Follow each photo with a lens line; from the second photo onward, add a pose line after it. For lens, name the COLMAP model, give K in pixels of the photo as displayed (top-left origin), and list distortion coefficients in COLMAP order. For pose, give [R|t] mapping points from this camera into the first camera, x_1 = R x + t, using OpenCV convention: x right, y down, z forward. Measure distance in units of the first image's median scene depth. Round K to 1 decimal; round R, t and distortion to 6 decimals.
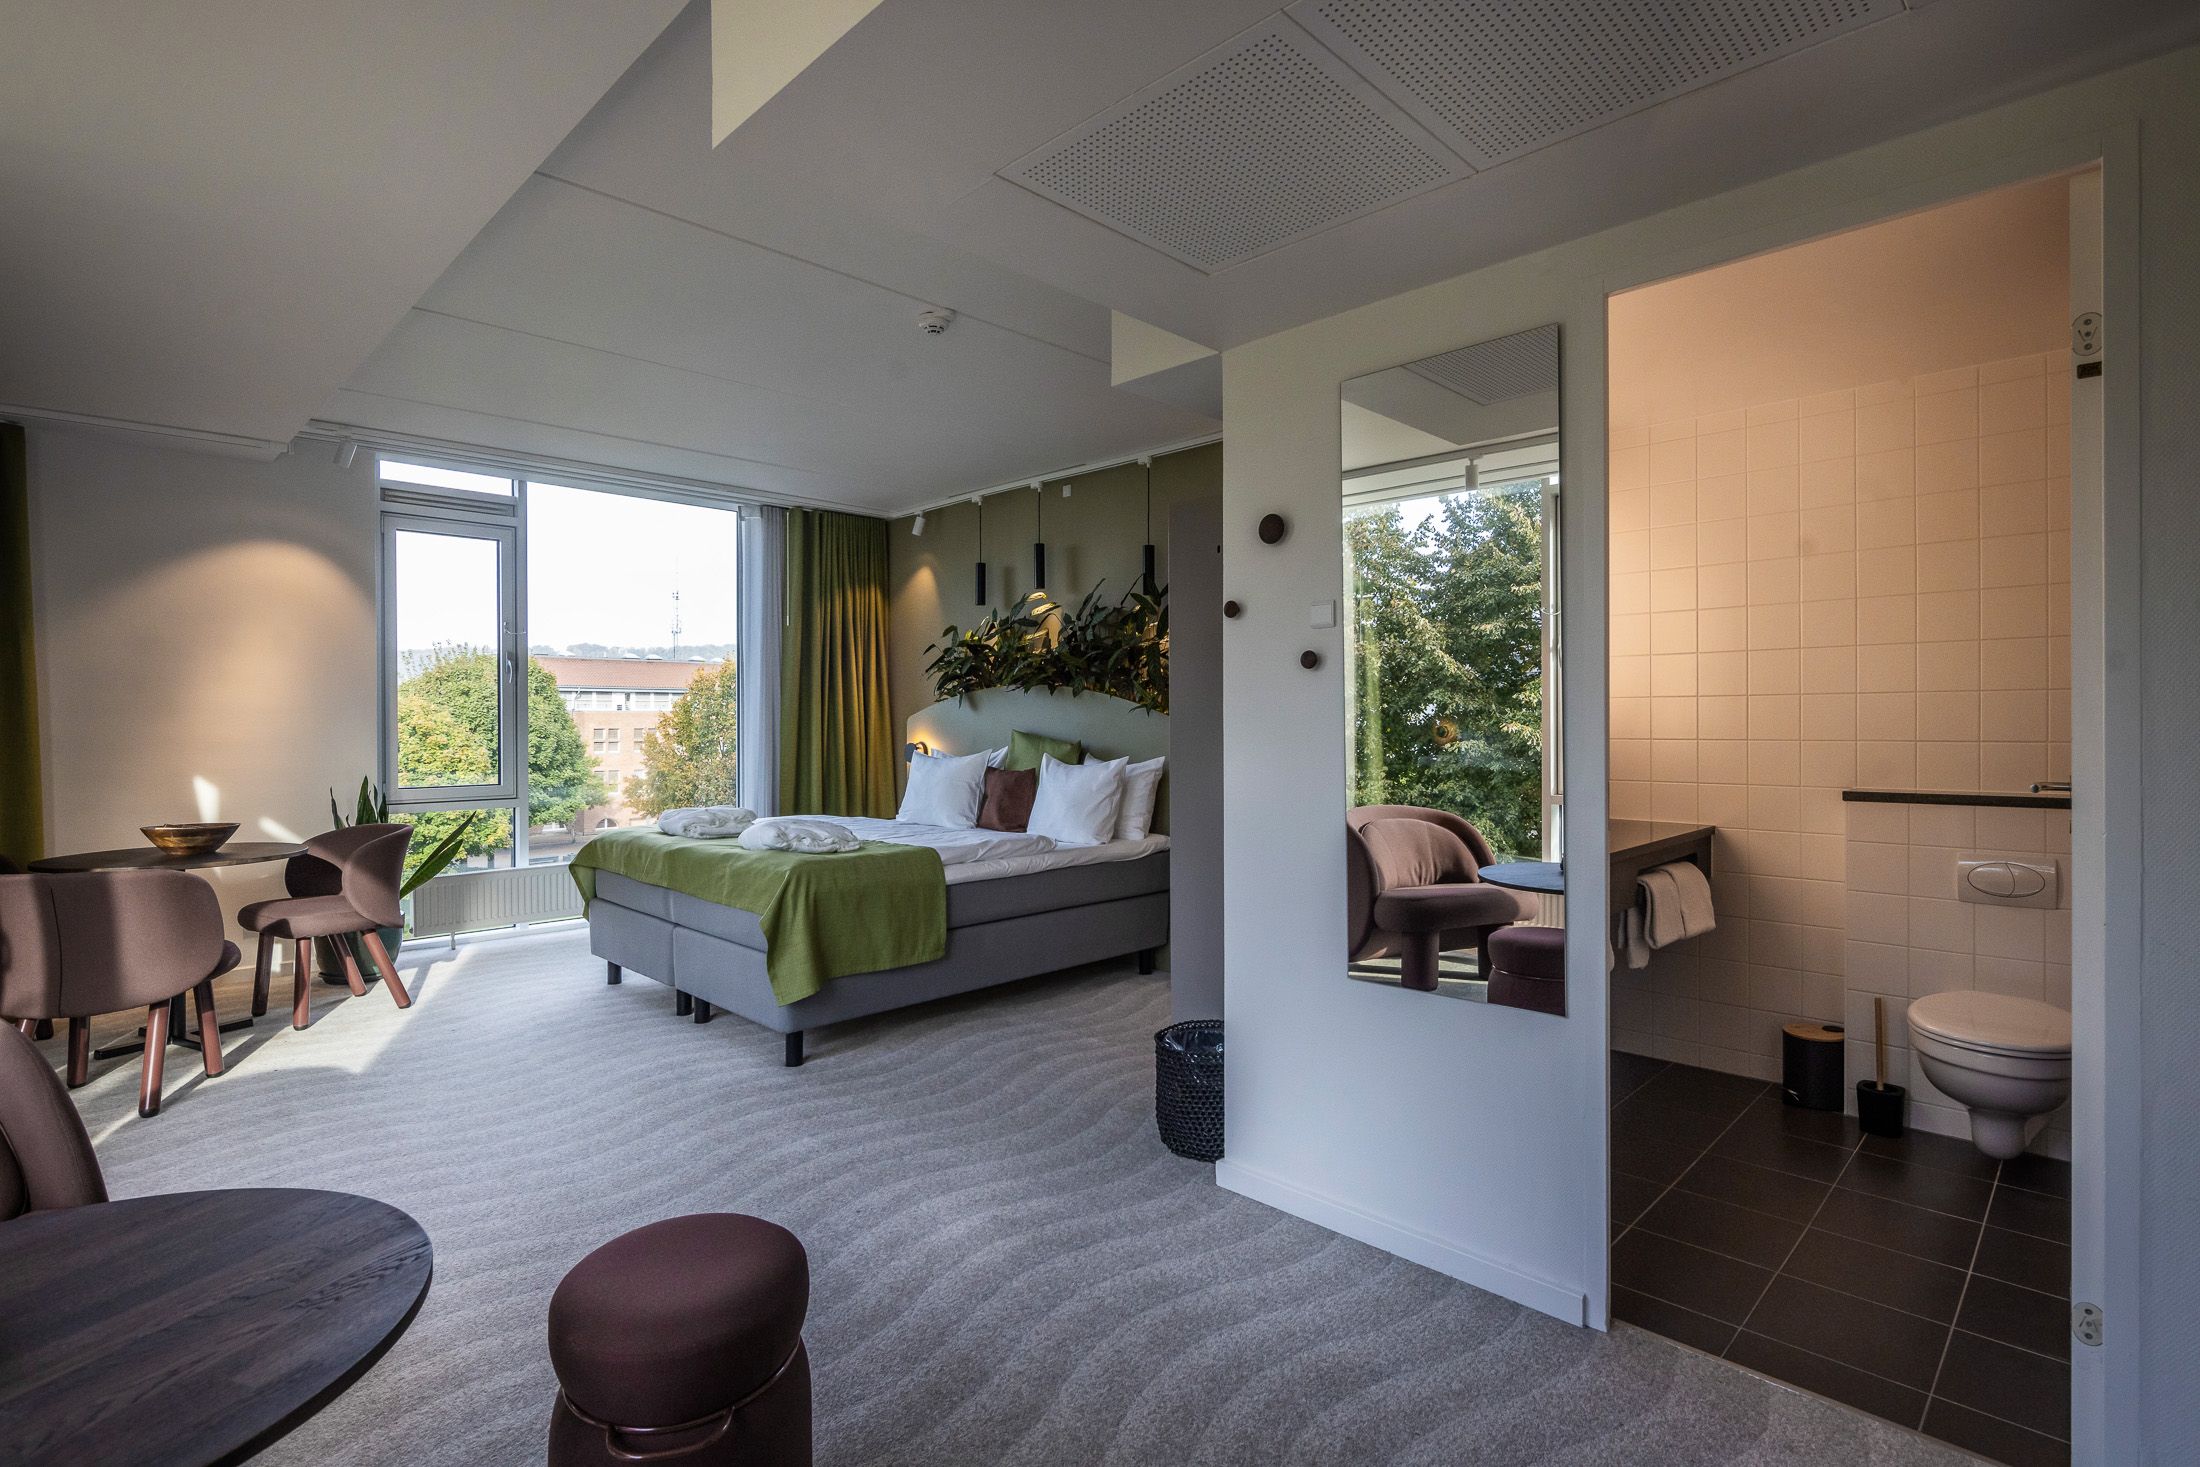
lens RADIAL K [[1052.6, 0, 1122.9], [0, 1052.6, 724.4], [0, 0, 1]] dist [-0.001188, -0.003984]
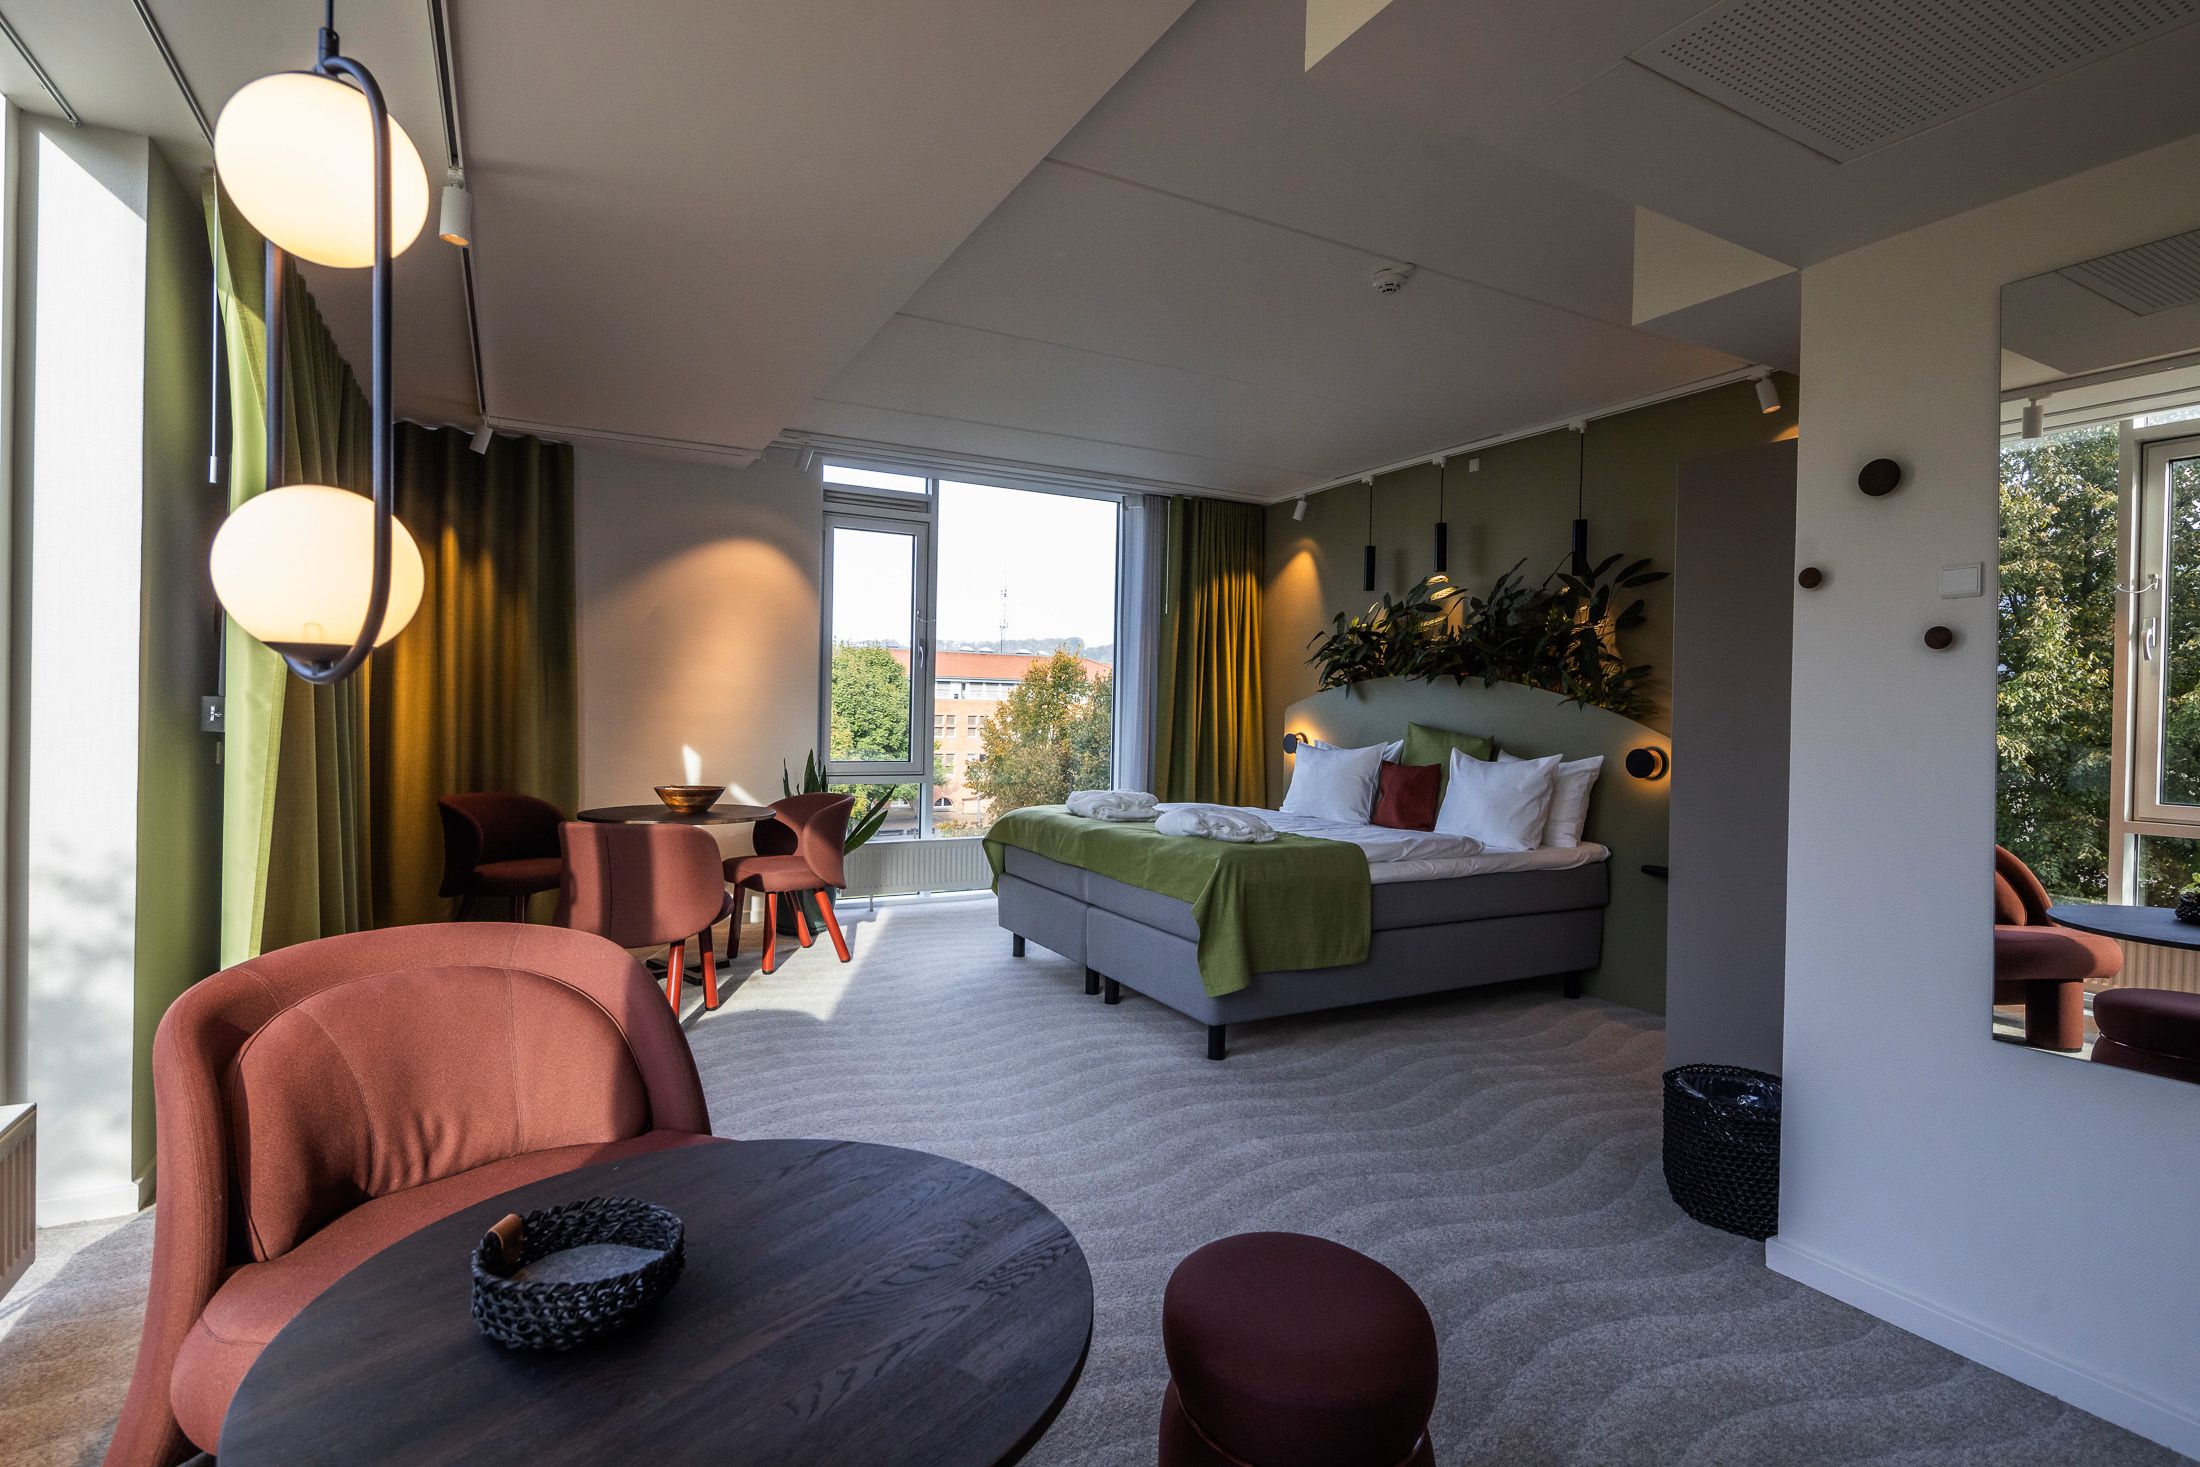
lens RADIAL K [[1052.6, 0, 1106.5], [0, 1052.6, 721.2], [0, 0, 1]] dist [-0.001188, -0.003984]
pose [[0.957042, 0.024186, -0.288938, -0.109060], [-0.023829, 0.999705, 0.004755, 0.007398], [0.288968, 0.002335, 0.957336, 0.028743]]
